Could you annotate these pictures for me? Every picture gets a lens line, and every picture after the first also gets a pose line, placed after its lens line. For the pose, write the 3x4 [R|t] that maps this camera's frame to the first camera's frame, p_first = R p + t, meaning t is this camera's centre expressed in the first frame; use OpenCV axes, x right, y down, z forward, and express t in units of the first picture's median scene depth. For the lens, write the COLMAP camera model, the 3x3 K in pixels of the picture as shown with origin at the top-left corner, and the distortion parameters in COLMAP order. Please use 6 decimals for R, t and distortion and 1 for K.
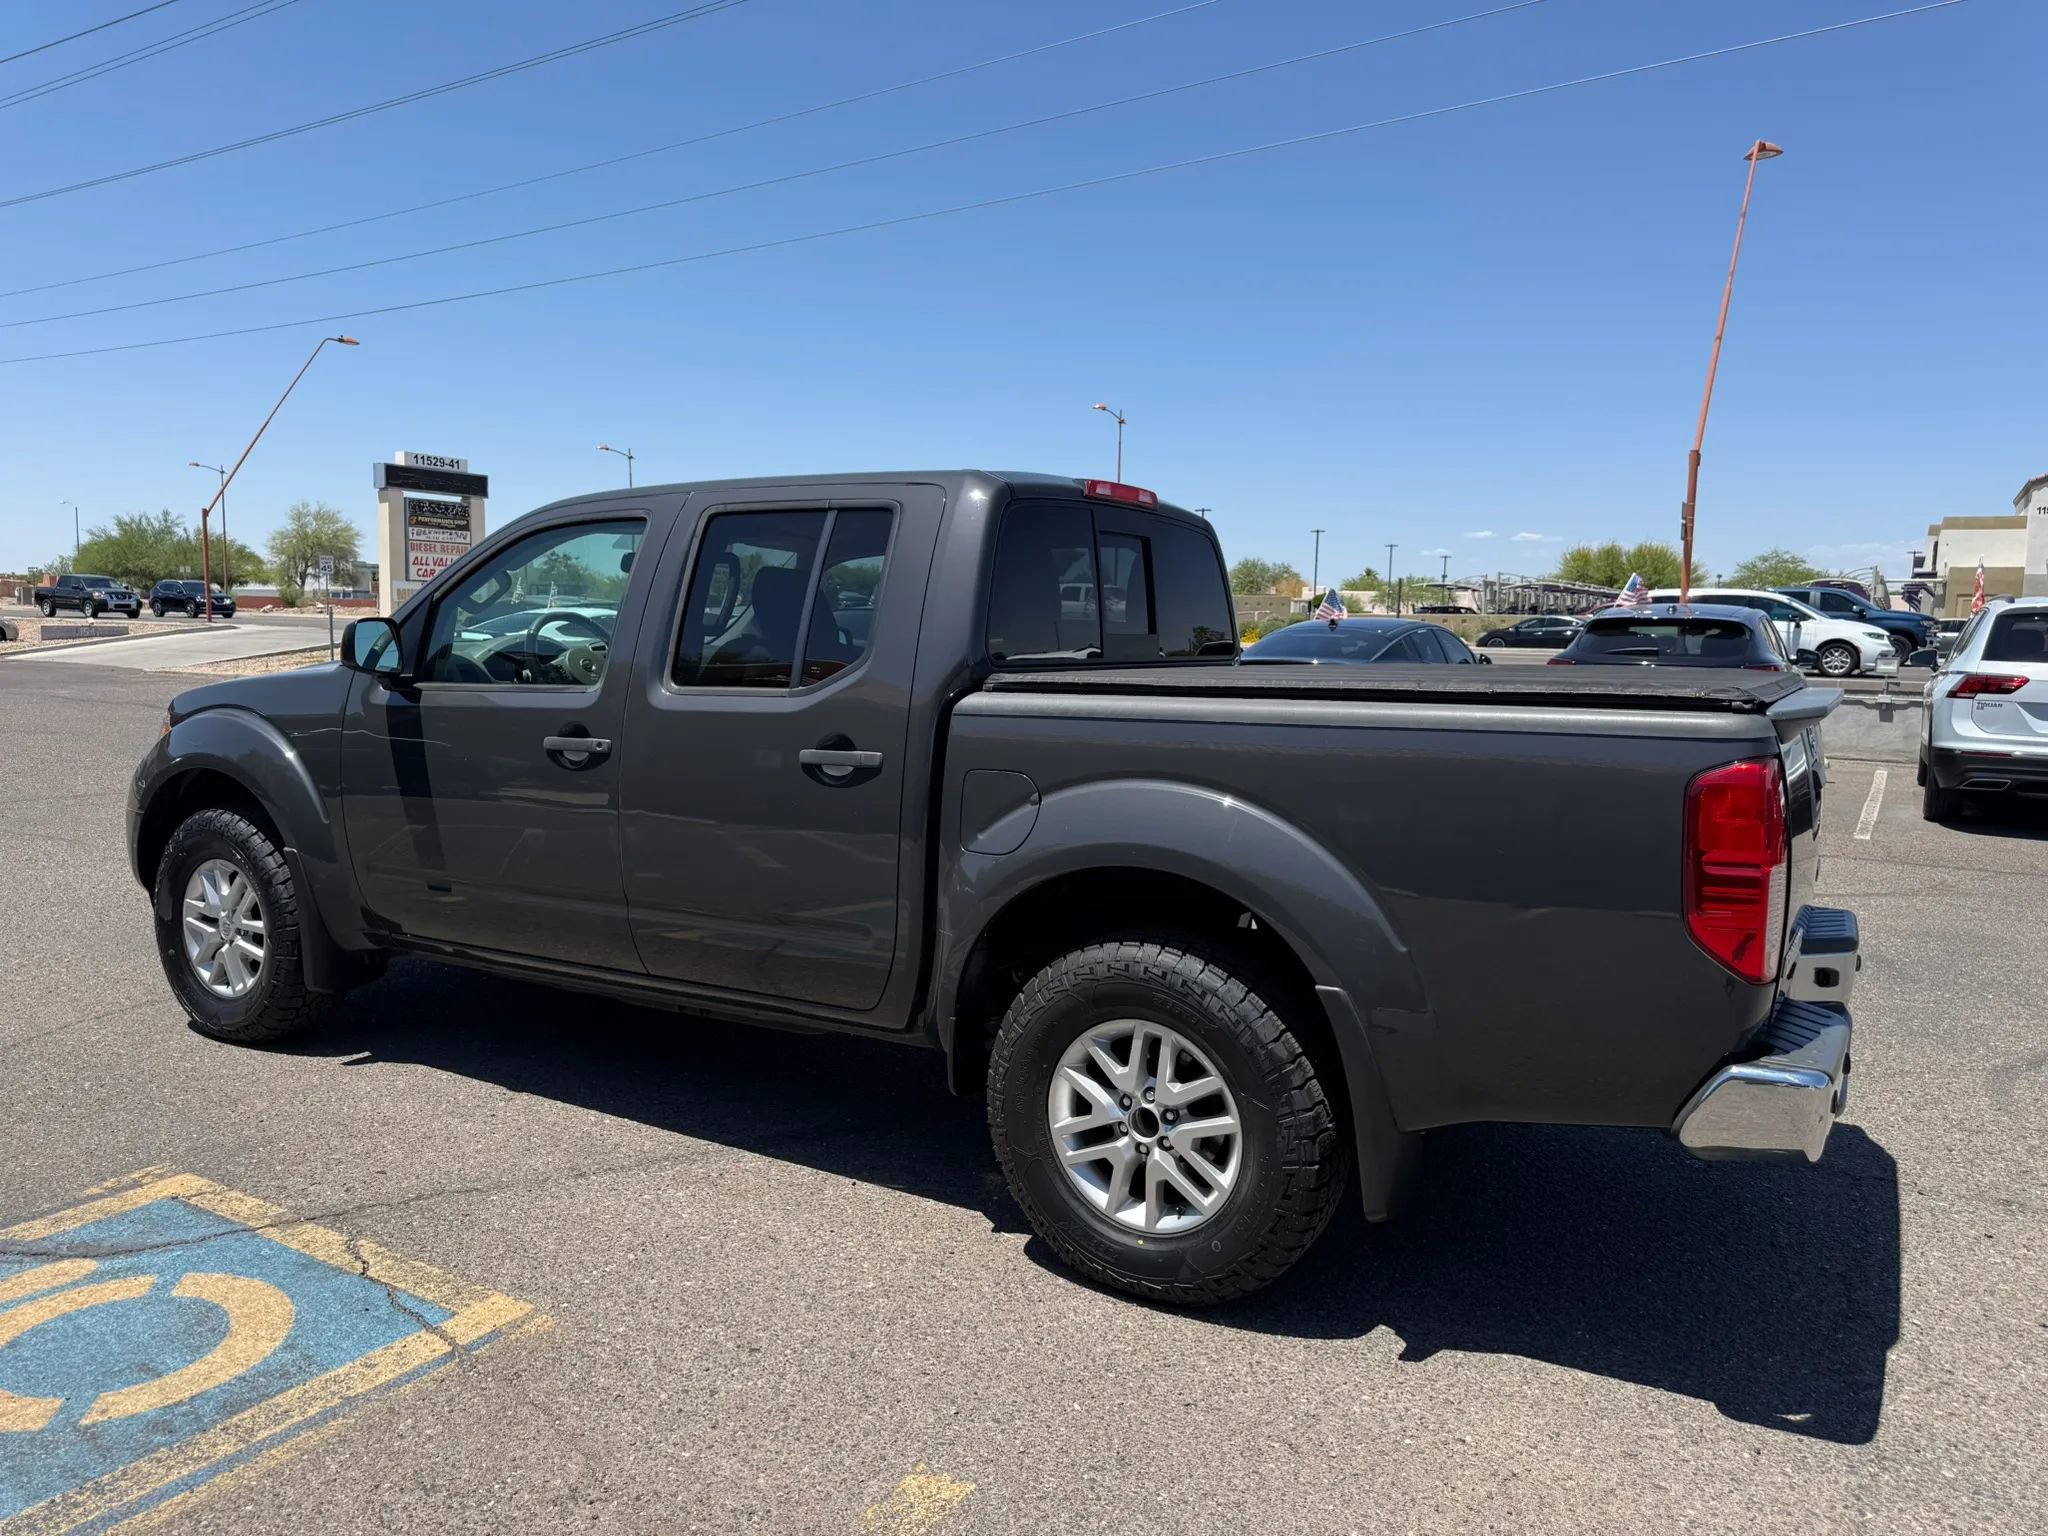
lens RADIAL K [[1455.6, 0, 1011.1], [0, 1455.6, 747.7], [0, 0, 1]] dist [0.018021, -0.021634]
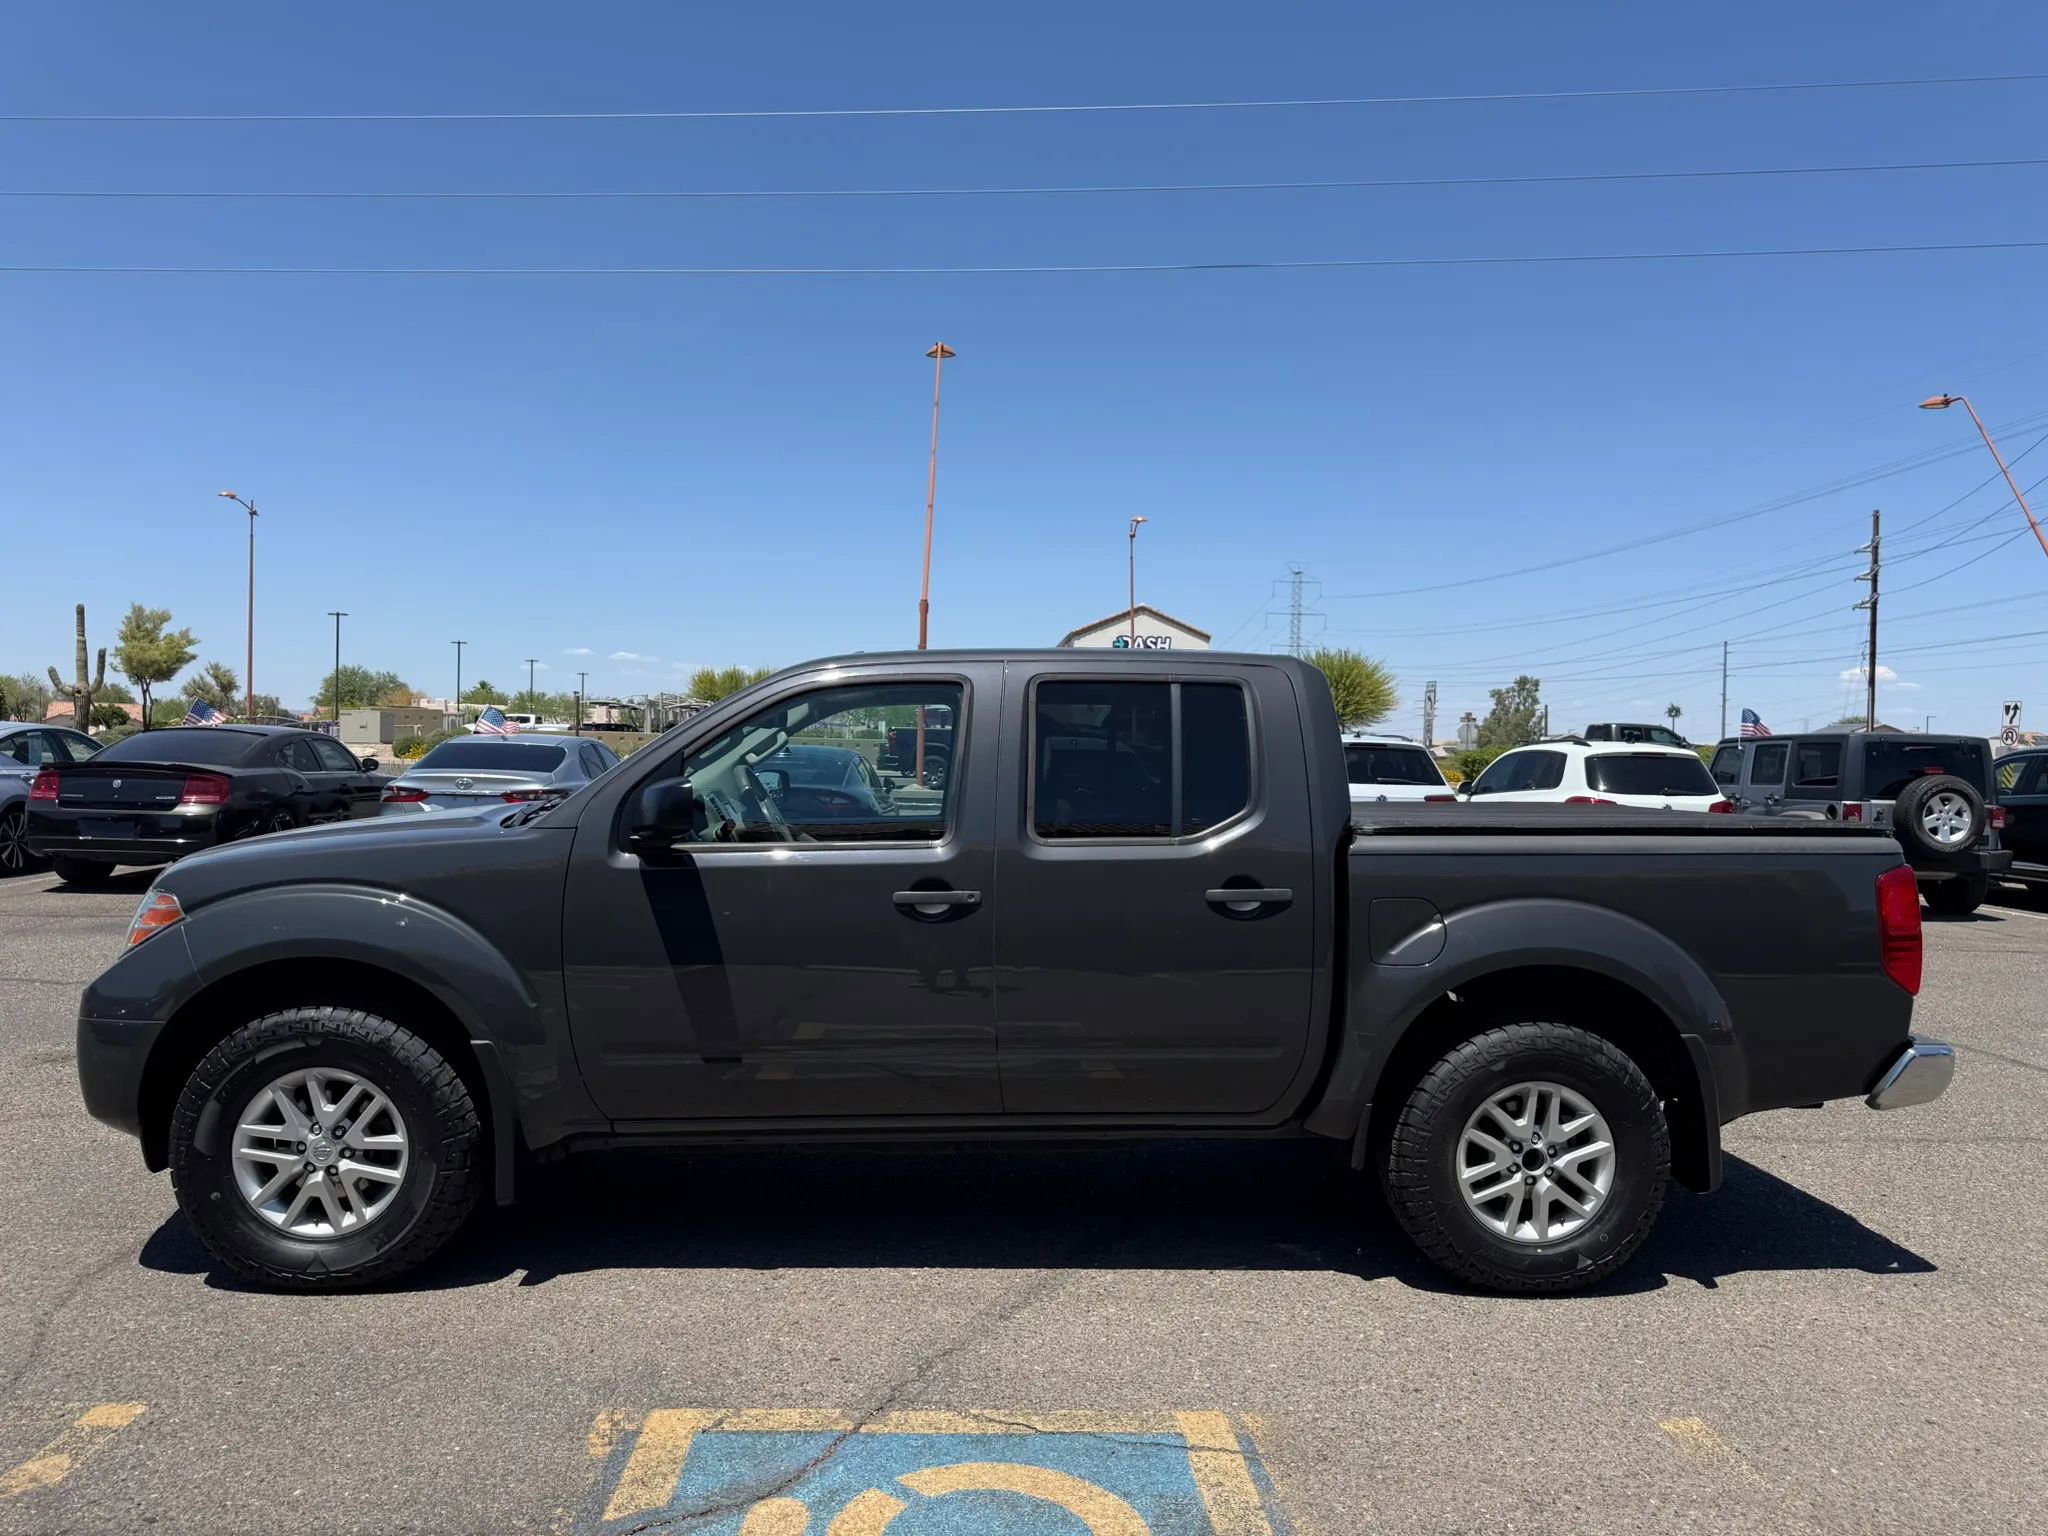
lens RADIAL K [[1455.6, 0, 1024.0], [0, 1455.6, 761.5], [0, 0, 1]] dist [0.018021, -0.021634]
pose [[0.823901, -0.002768, 0.566726, -0.968876], [0.041808, 0.997560, -0.055908, -0.045483], [-0.565189, 0.069756, 0.822007, 0.132008]]
